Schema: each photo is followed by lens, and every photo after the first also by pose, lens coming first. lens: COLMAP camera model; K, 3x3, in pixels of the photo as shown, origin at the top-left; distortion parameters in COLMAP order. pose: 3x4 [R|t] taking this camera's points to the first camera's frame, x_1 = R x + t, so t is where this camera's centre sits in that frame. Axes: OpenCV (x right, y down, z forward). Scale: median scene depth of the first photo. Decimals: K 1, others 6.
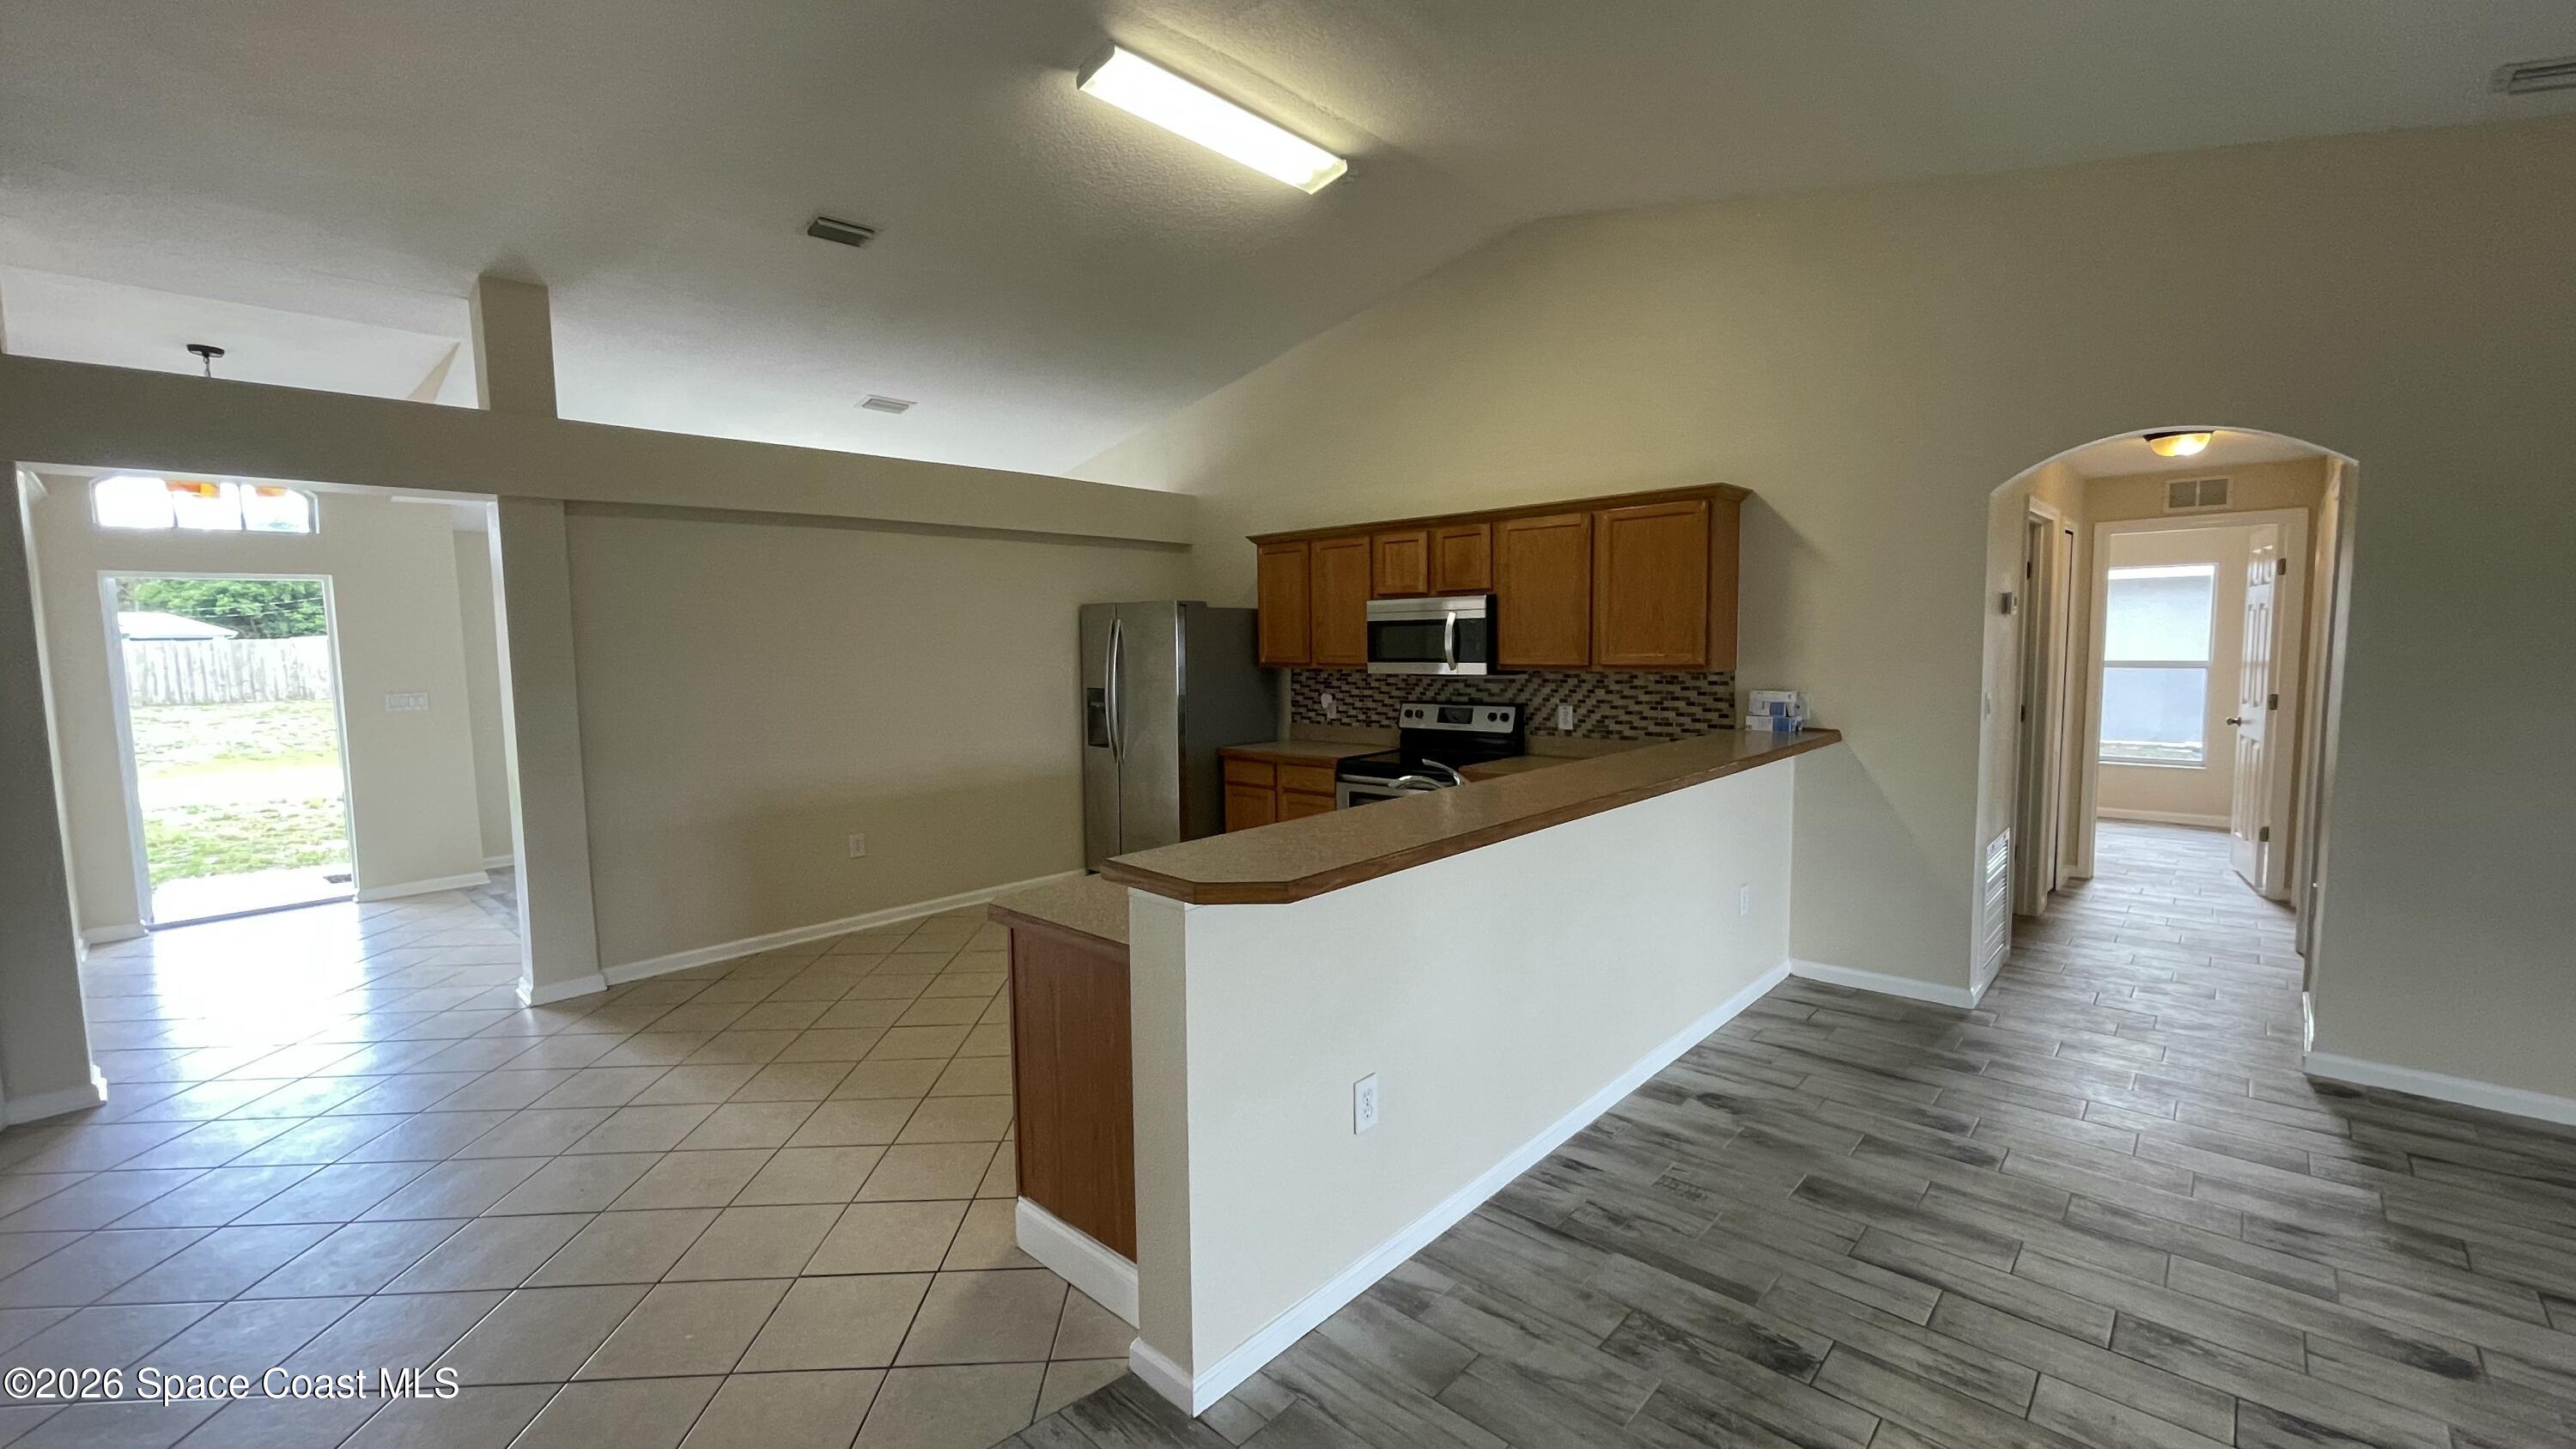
lens RADIAL K [[1042.9, 0, 1281.1], [0, 1042.9, 722.4], [0, 0, 1]] dist [-0.008039, 0.002863]
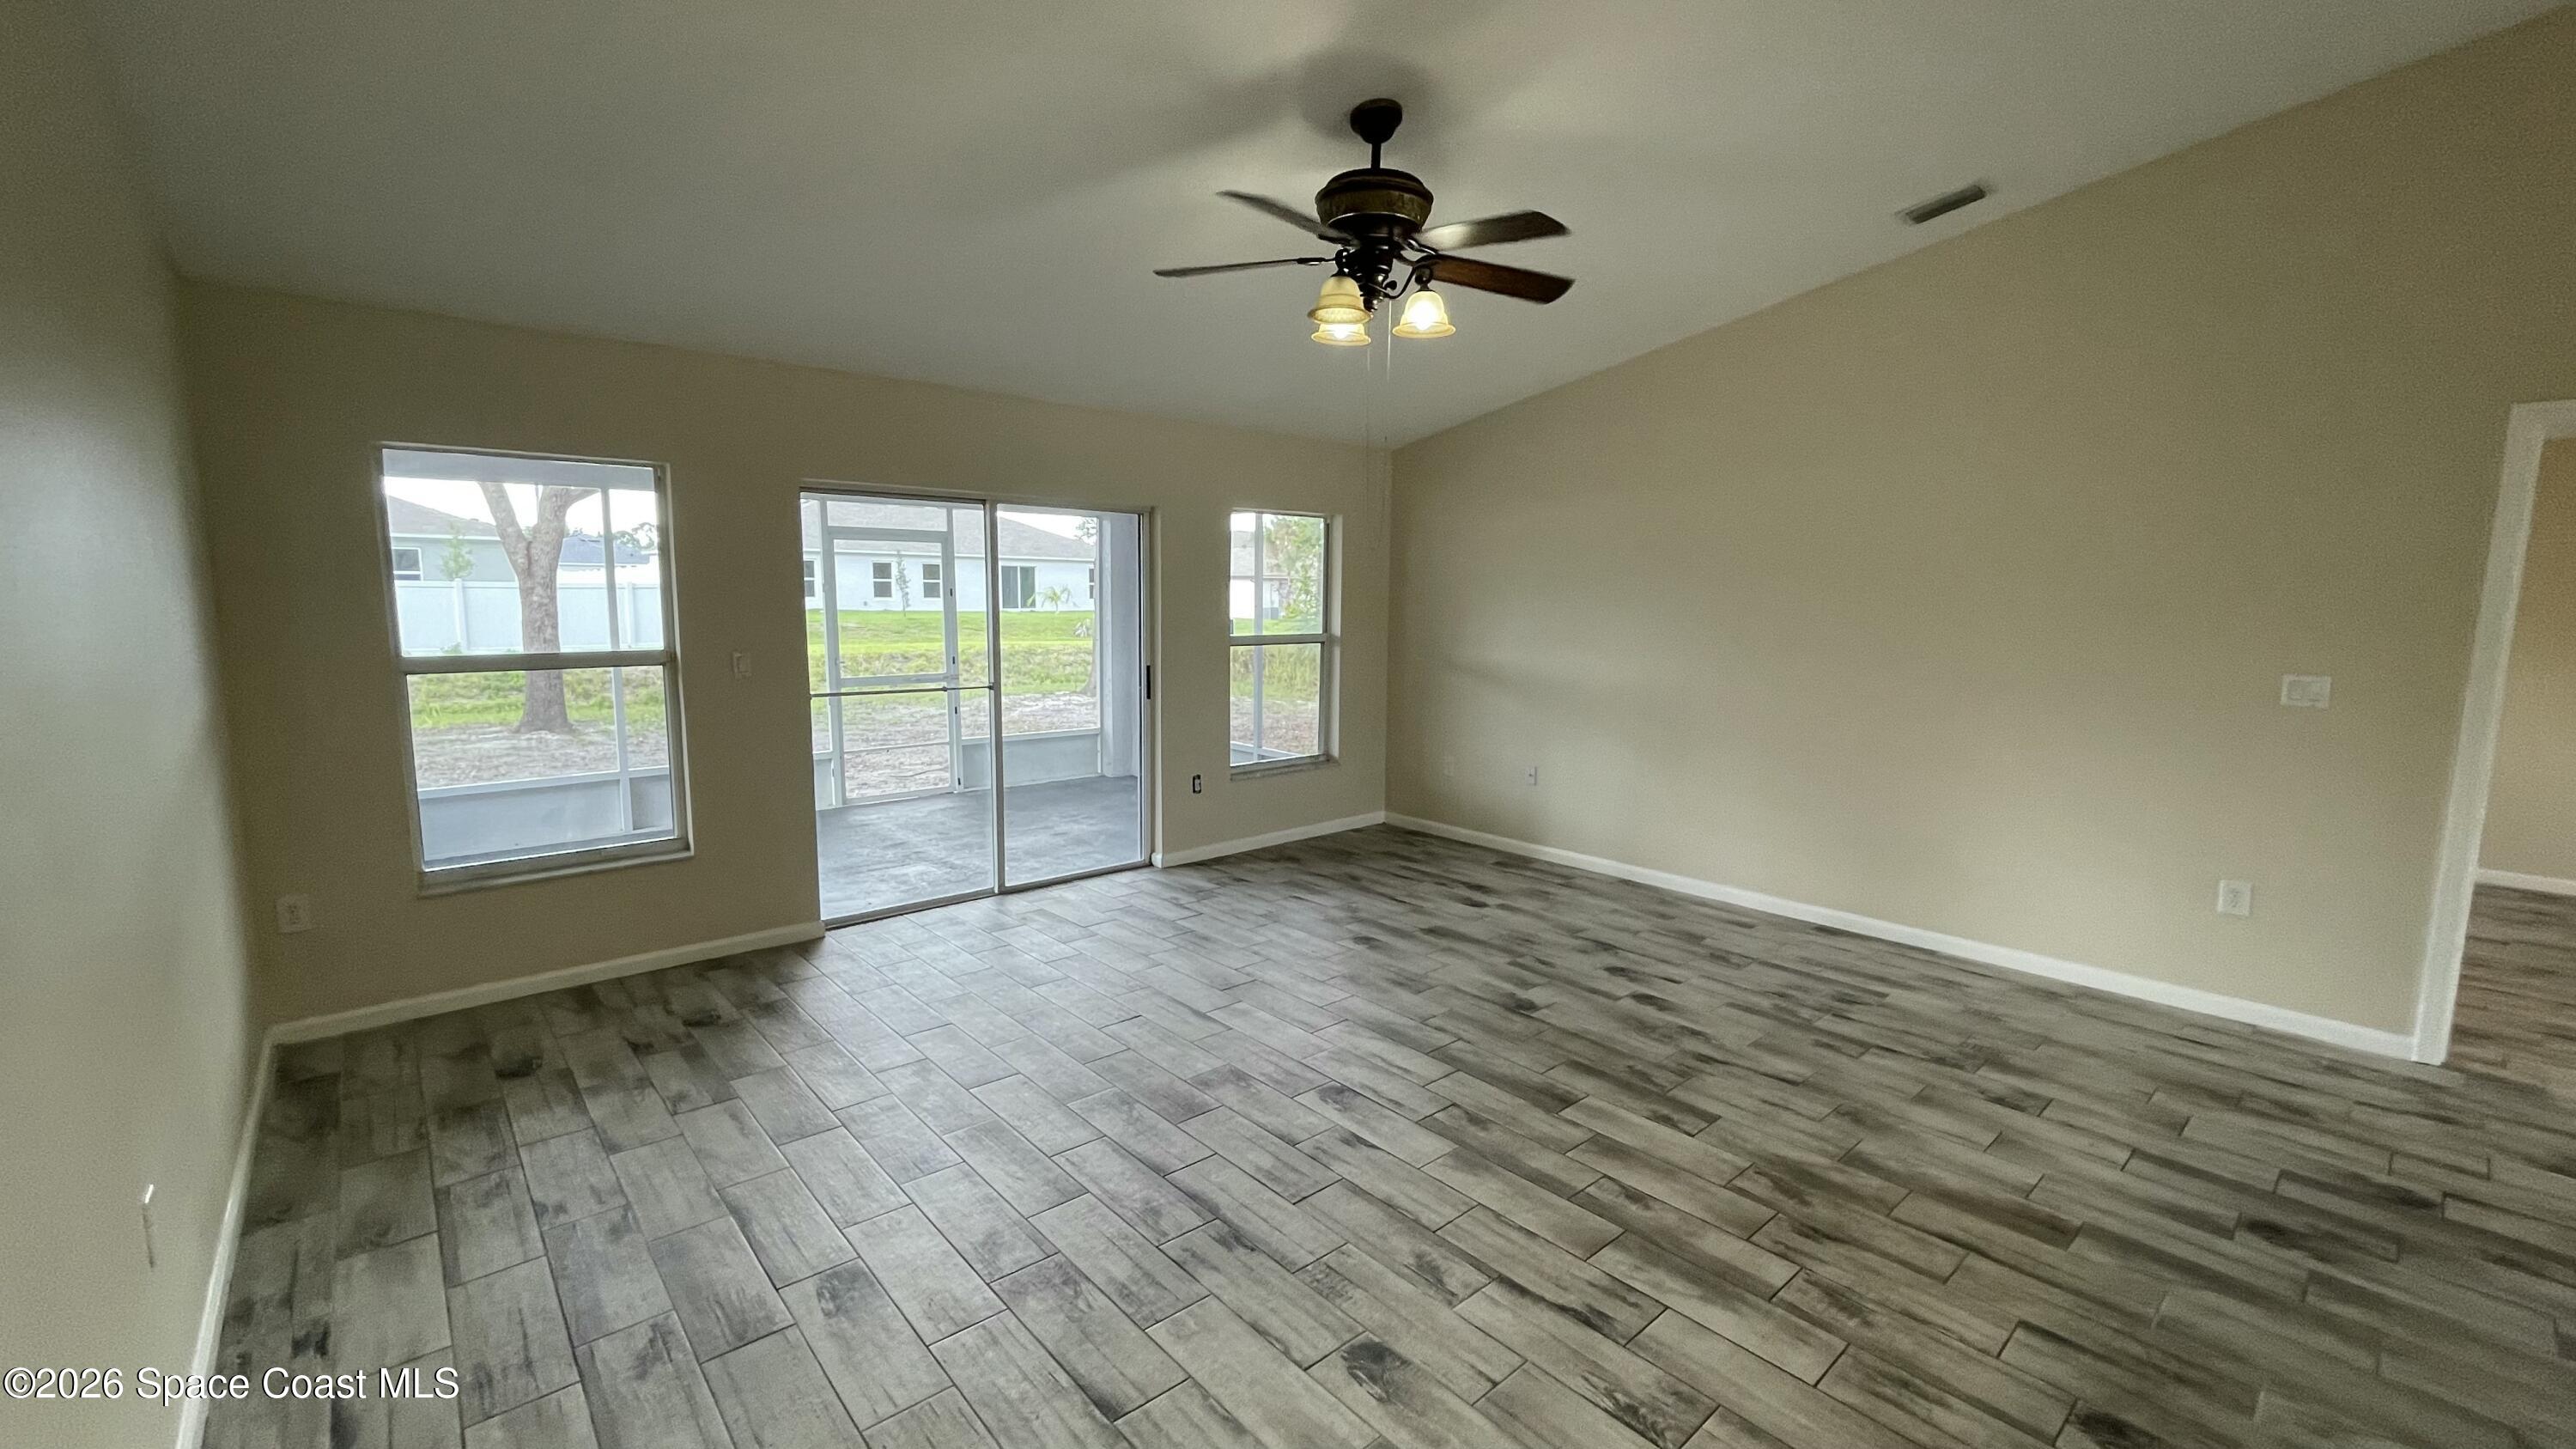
lens RADIAL K [[1042.9, 0, 1280.5], [0, 1042.9, 719.9], [0, 0, 1]] dist [-0.008039, 0.002863]
pose [[-0.995077, -0.006310, 0.098899, 0.452333], [0.014330, 0.978320, 0.206602, -0.063266], [-0.098058, 0.207003, -0.973414, 0.739446]]
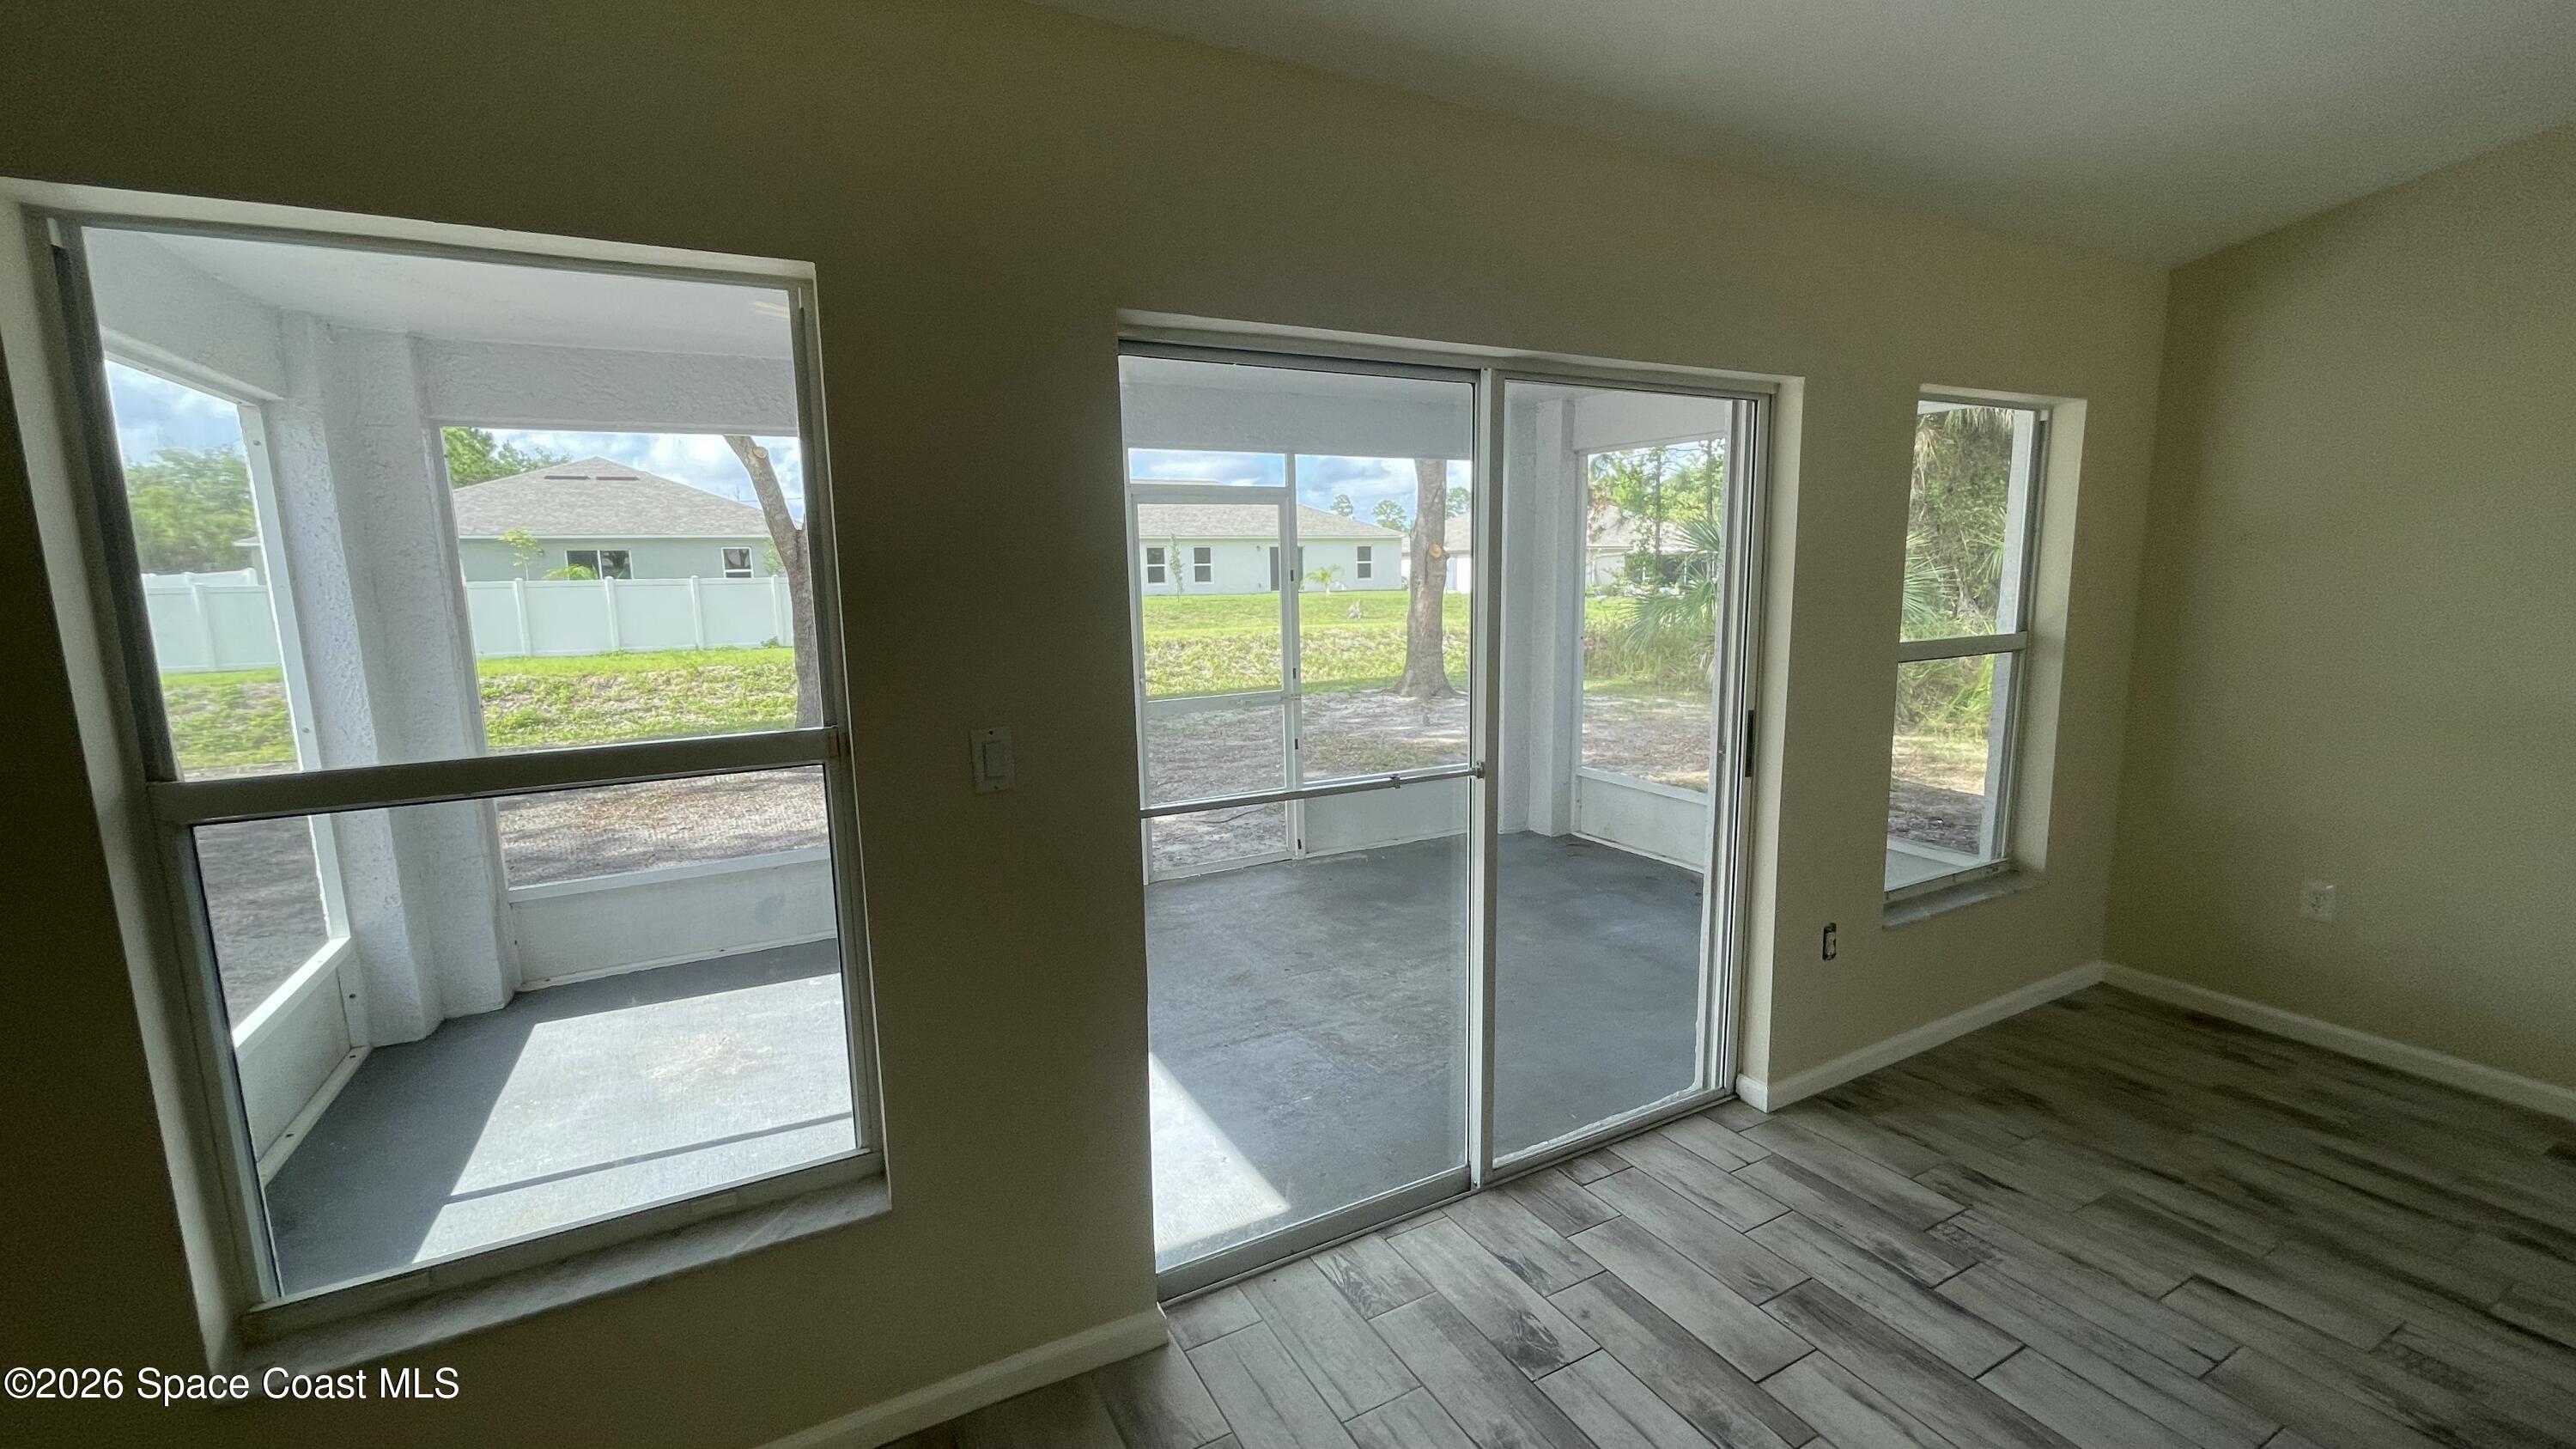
lens RADIAL K [[1042.9, 0, 1279.6], [0, 1042.9, 721.2], [0, 0, 1]] dist [-0.008039, 0.002863]
pose [[-0.942744, -0.013724, 0.333233, 0.743900], [0.063263, 0.973655, 0.219073, -0.025570], [-0.327461, 0.227611, -0.917040, 0.265380]]
